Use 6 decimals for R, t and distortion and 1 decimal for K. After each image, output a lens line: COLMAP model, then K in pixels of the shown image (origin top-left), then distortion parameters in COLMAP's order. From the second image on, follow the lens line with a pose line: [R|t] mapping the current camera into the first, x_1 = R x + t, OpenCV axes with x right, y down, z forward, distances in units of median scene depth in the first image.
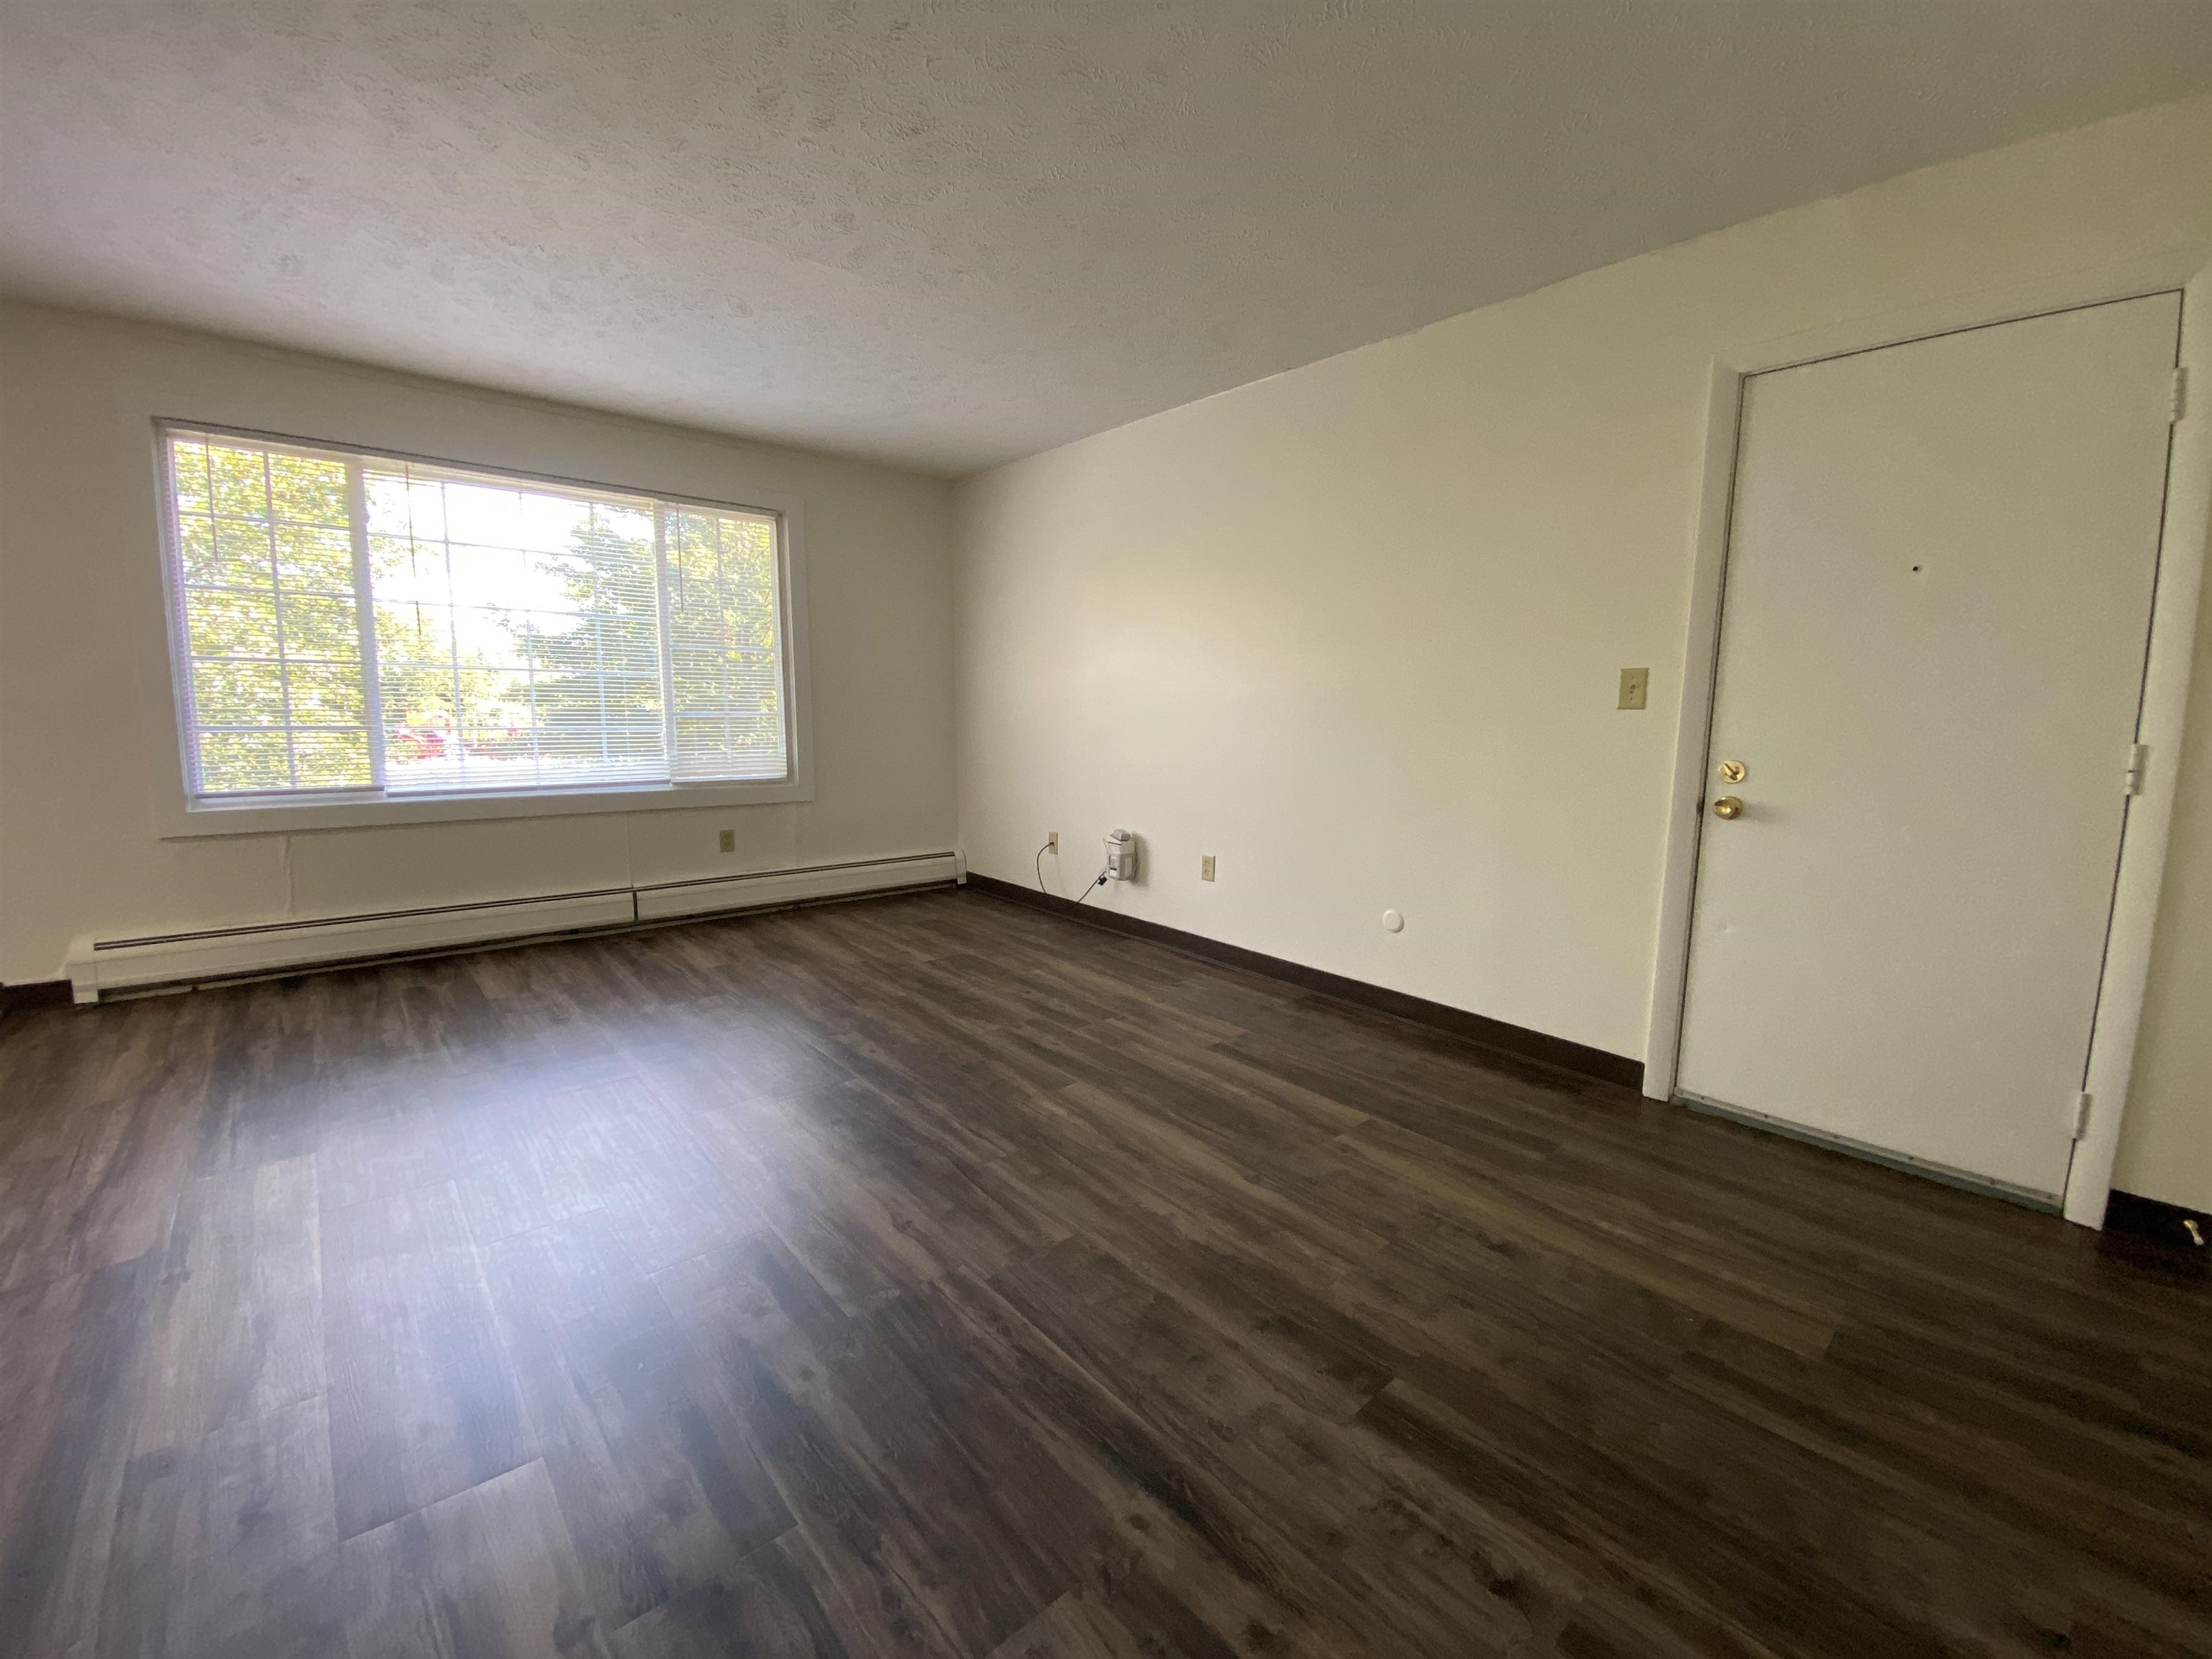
lens RADIAL K [[901.7, 0, 1097.5], [0, 901.7, 816.5], [0, 0, 1]] dist [0.018792, -0.017640]
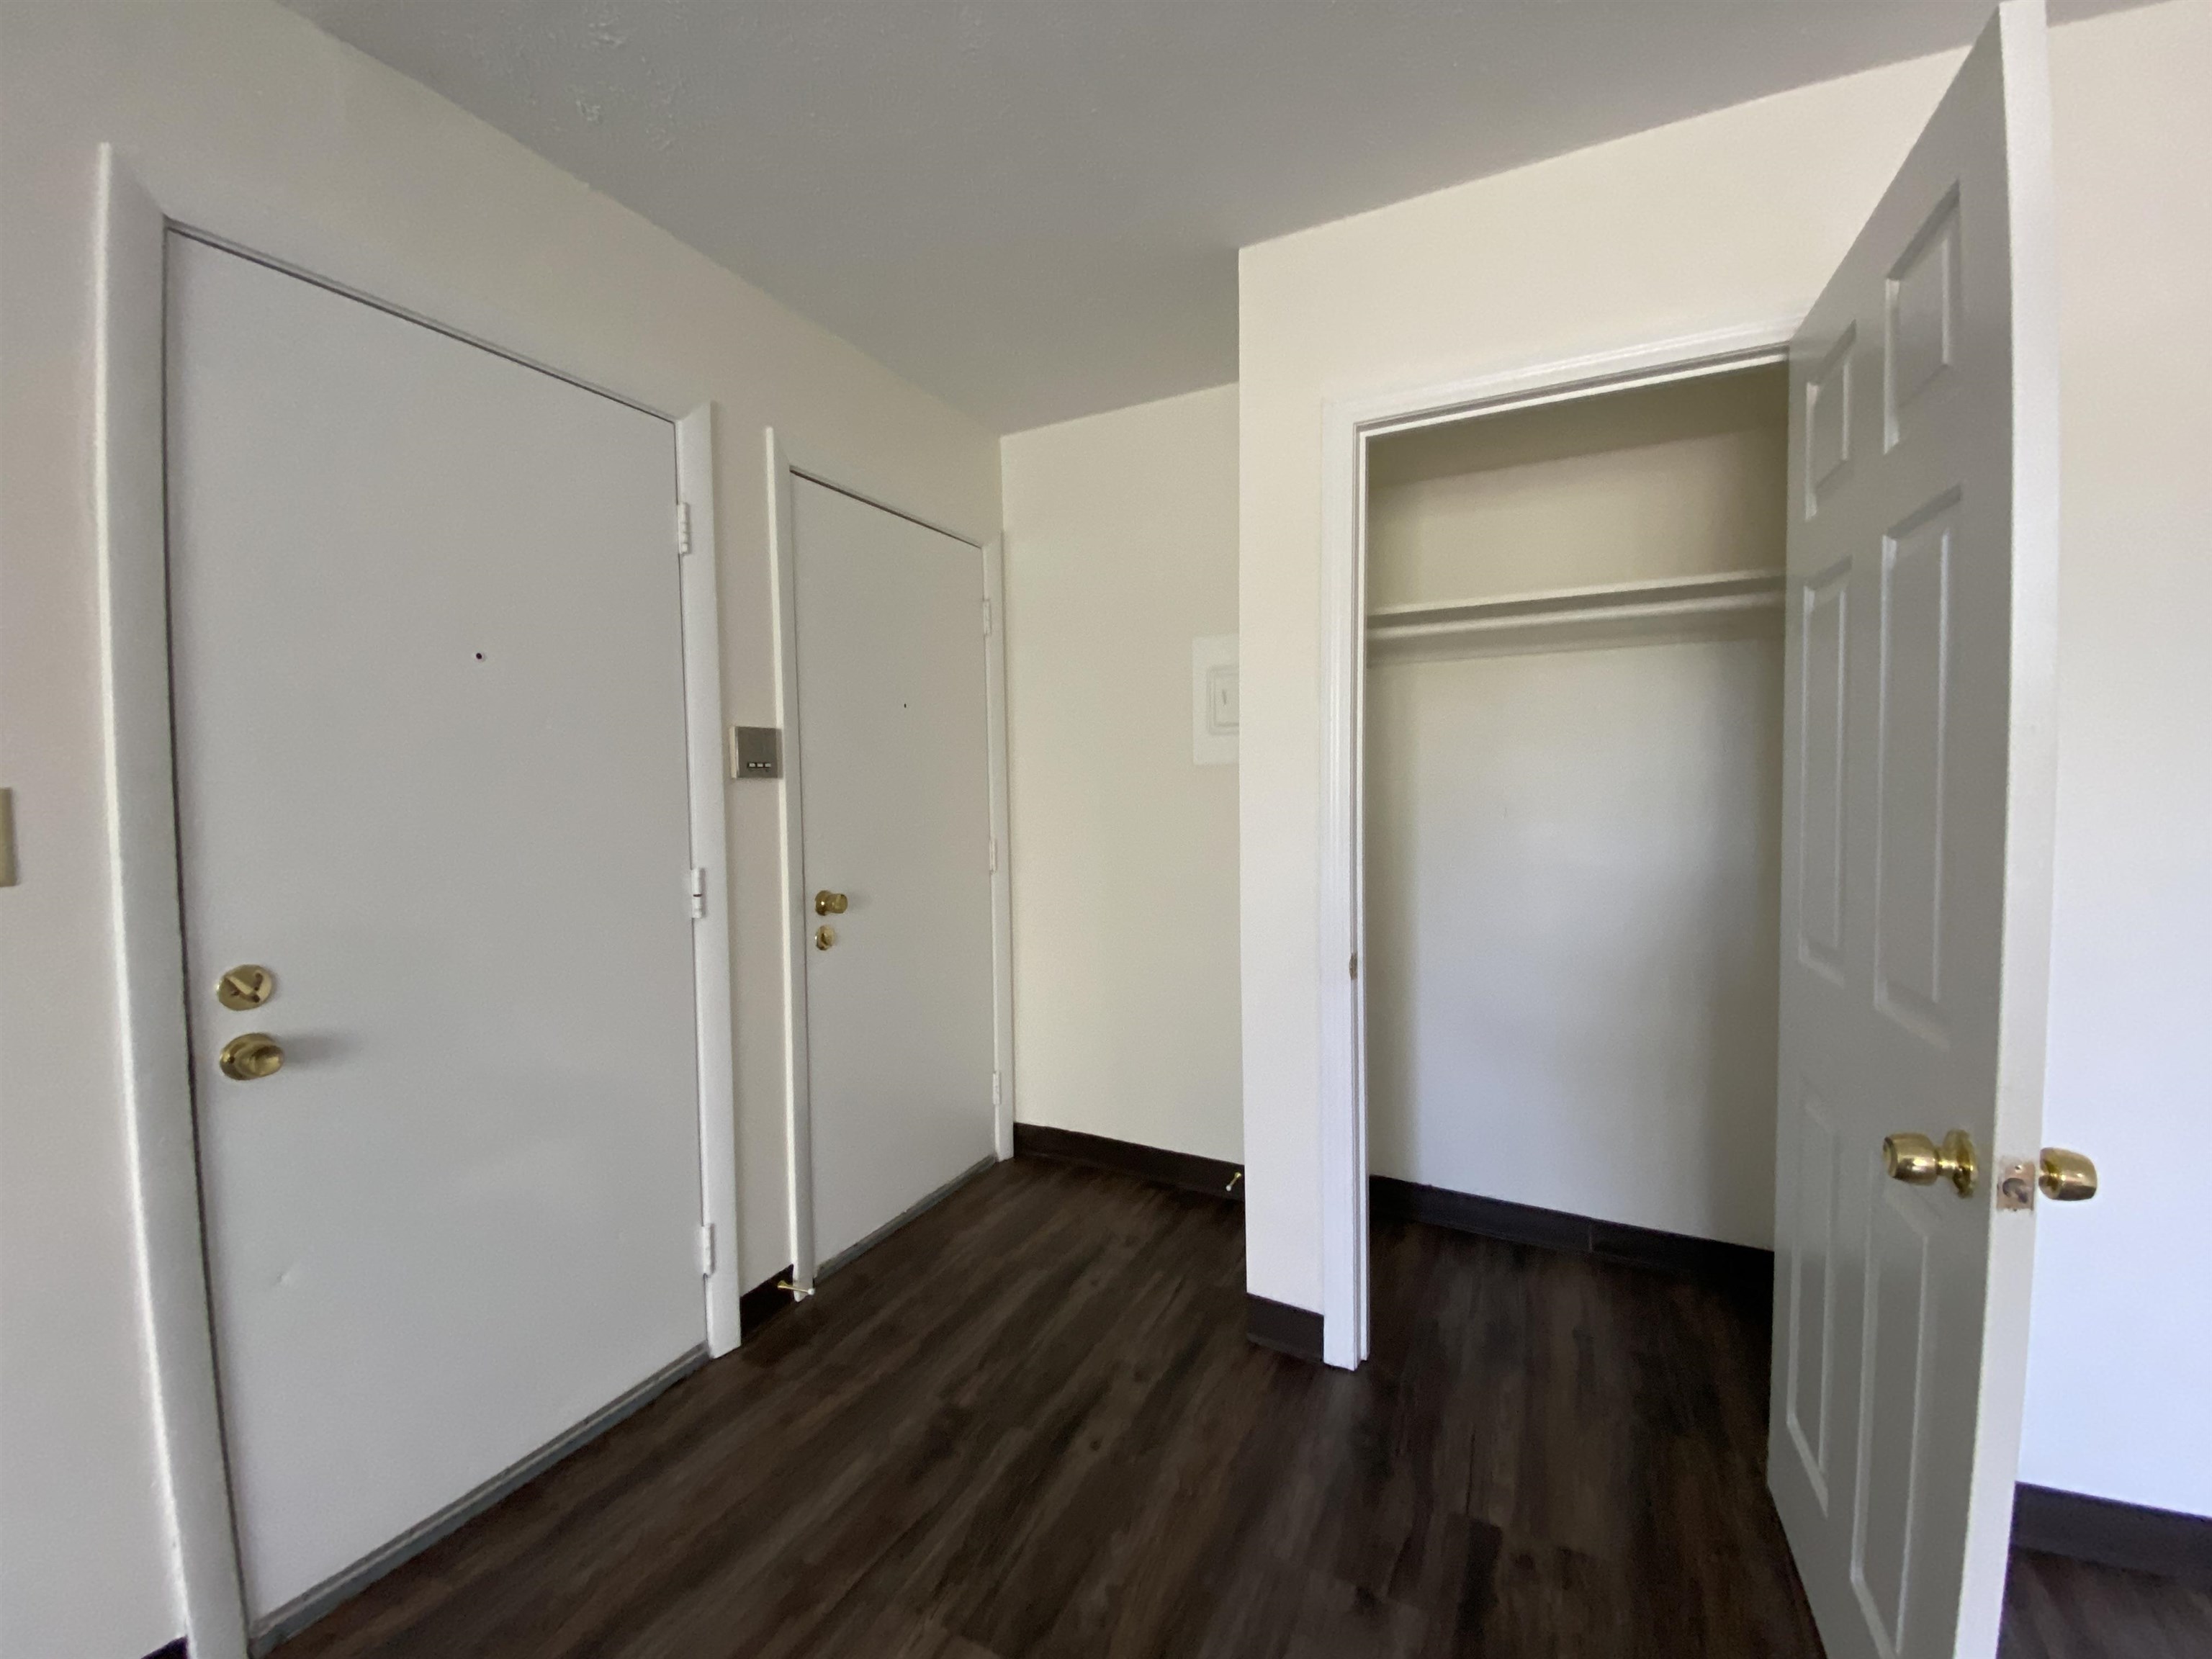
lens RADIAL K [[895.0, 0, 1091.4], [0, 895.0, 820.6], [0, 0, 1]] dist [0.008263, -0.013004]
pose [[-0.364845, -0.040828, 0.930173, 0.046690], [0.122299, 0.988281, 0.091348, -0.119460], [-0.923001, 0.147087, -0.355576, 0.655807]]
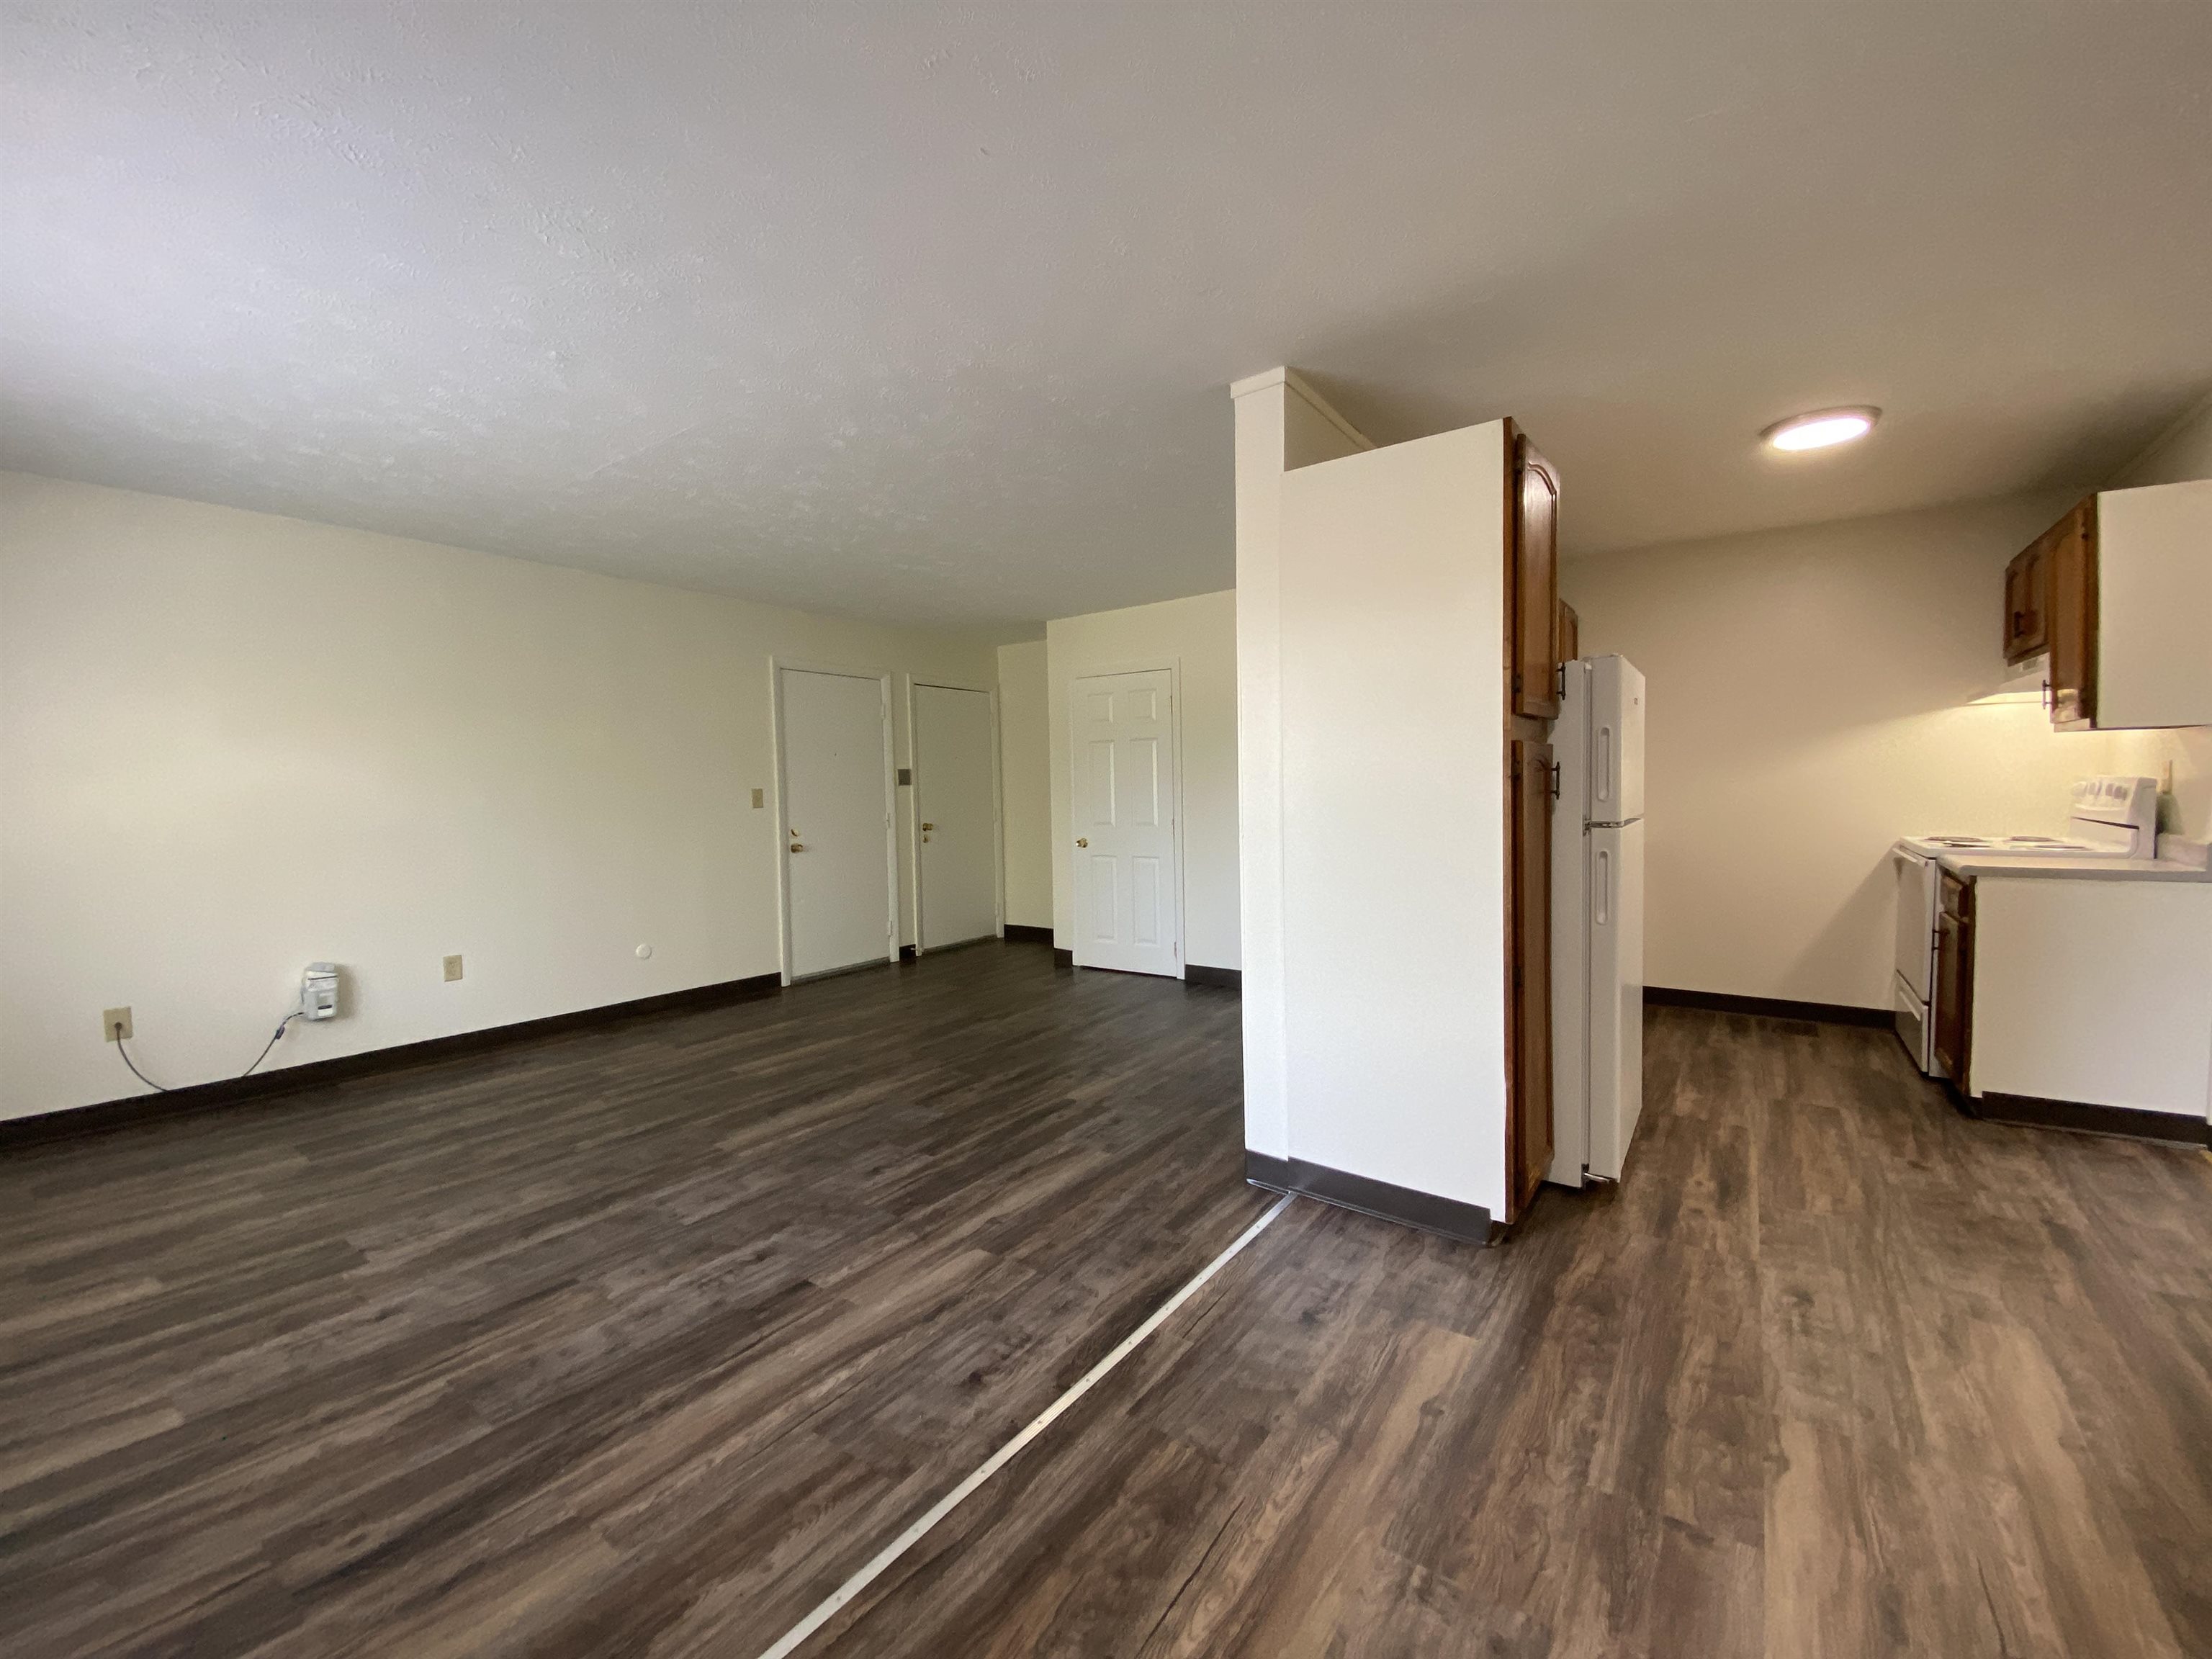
lens RADIAL K [[895.0, 0, 1091.4], [0, 895.0, 820.6], [0, 0, 1]] dist [0.008263, -0.013004]
pose [[-0.226787, -0.044318, 0.972935, -1.598898], [0.135802, 0.987767, 0.076649, -0.142398], [-0.964430, 0.149509, -0.217994, 0.695243]]
